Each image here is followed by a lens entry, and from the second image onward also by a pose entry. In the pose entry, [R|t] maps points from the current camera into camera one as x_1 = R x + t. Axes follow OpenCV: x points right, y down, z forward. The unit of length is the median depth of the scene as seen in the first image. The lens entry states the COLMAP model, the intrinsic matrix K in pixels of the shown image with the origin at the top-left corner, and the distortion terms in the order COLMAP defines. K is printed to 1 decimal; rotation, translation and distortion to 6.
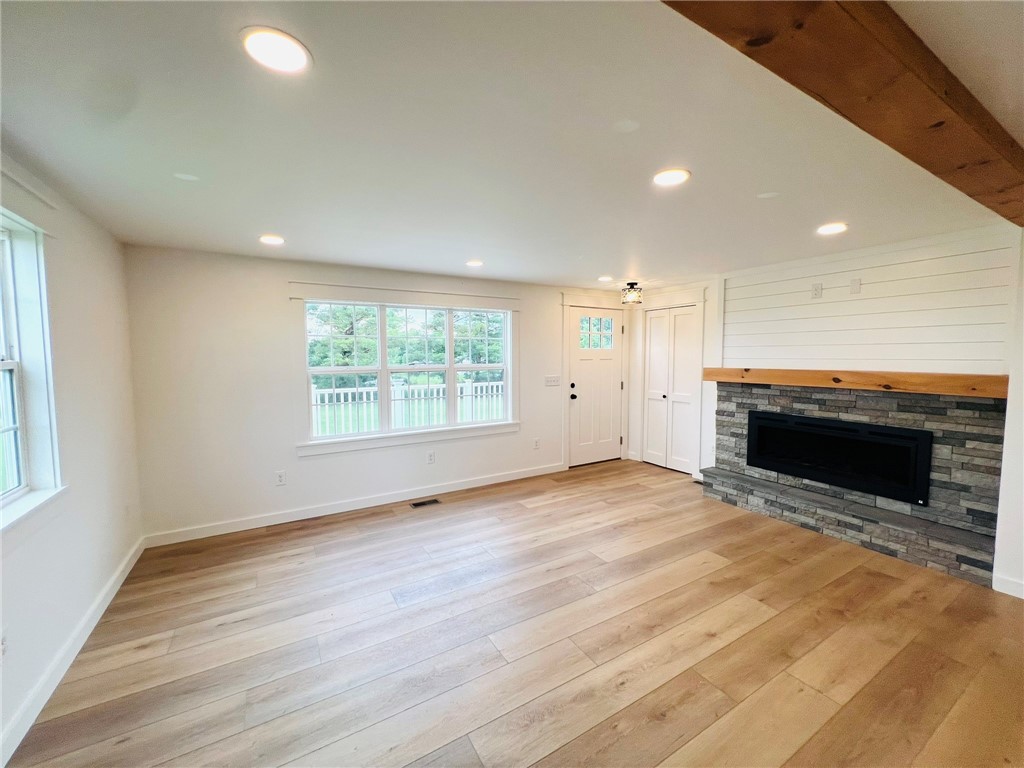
lens RADIAL K [[411.7, 0, 508.6], [0, 411.7, 382.4], [0, 0, 1]] dist [-0.003233, -0.000980]
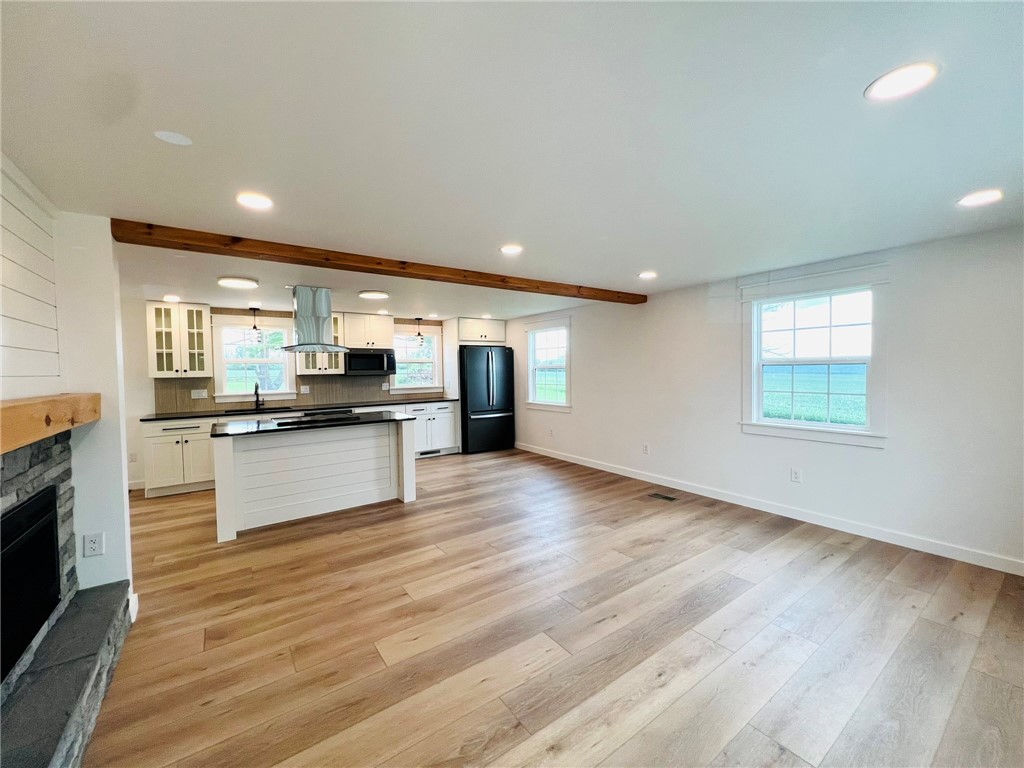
lens RADIAL K [[410.2, 0, 512.4], [0, 410.2, 382.0], [0, 0, 1]] dist [0.000740, 0.000207]
pose [[-0.995503, 0.025021, -0.091362, 0.269682], [0.015641, 0.994664, 0.101971, -0.076488], [0.093426, 0.100084, -0.990583, 1.294816]]
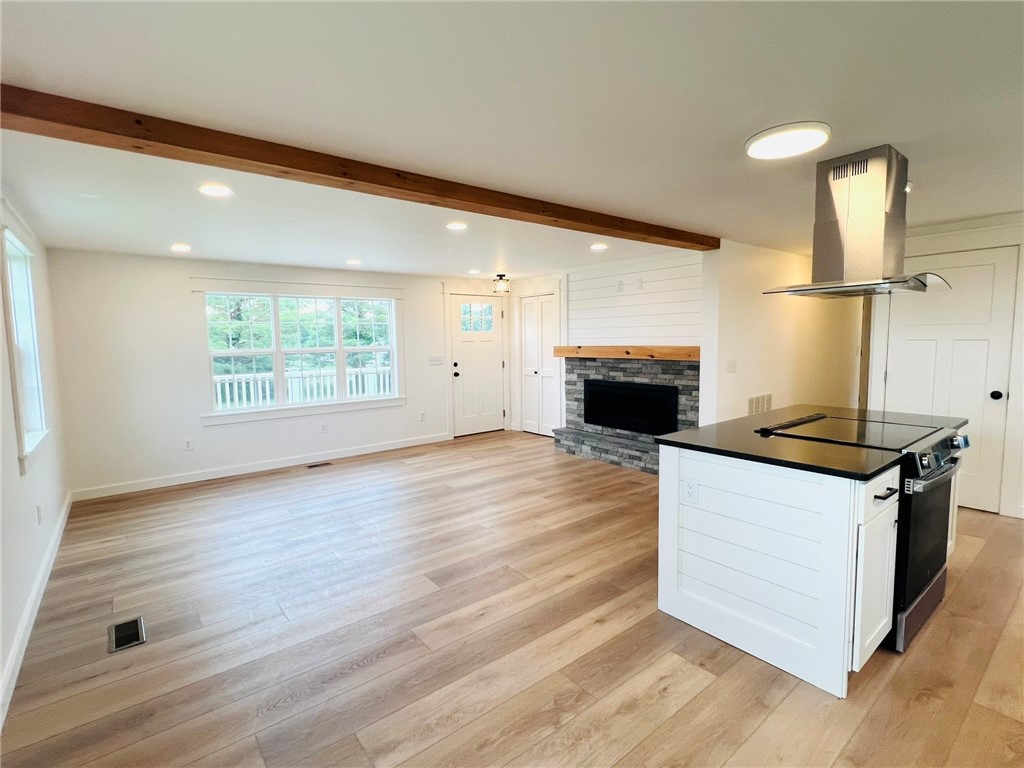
lens RADIAL K [[494.3, 0, 509.1], [0, 494.3, 384.7], [0, 0, 1]] dist [-0.000285, -0.000047]
pose [[0.990494, -0.024080, 0.135432, 0.158156], [0.021012, 0.999490, 0.024043, 0.045090], [-0.135942, -0.020969, 0.990495, -0.492850]]
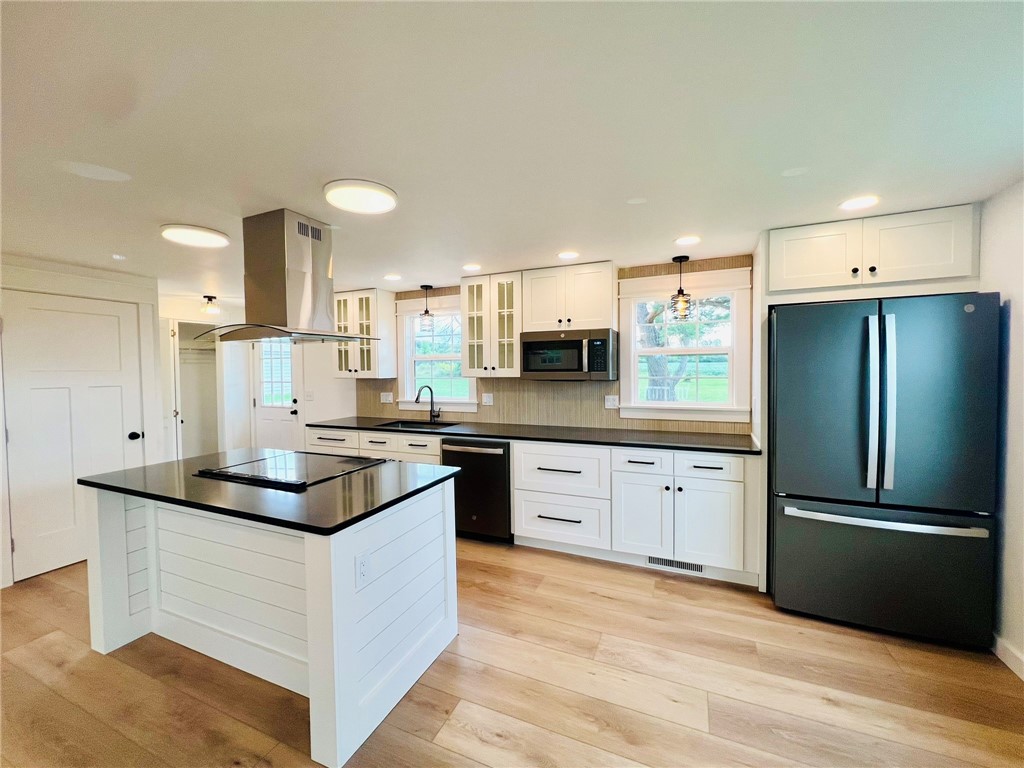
lens RADIAL K [[410.2, 0, 514.7], [0, 410.2, 380.4], [0, 0, 1]] dist [0.000740, 0.000207]
pose [[-0.585949, -0.010434, 0.810281, 0.032636], [0.073361, 0.995128, 0.065865, -0.010479], [-0.807021, 0.098037, -0.582329, 0.209257]]
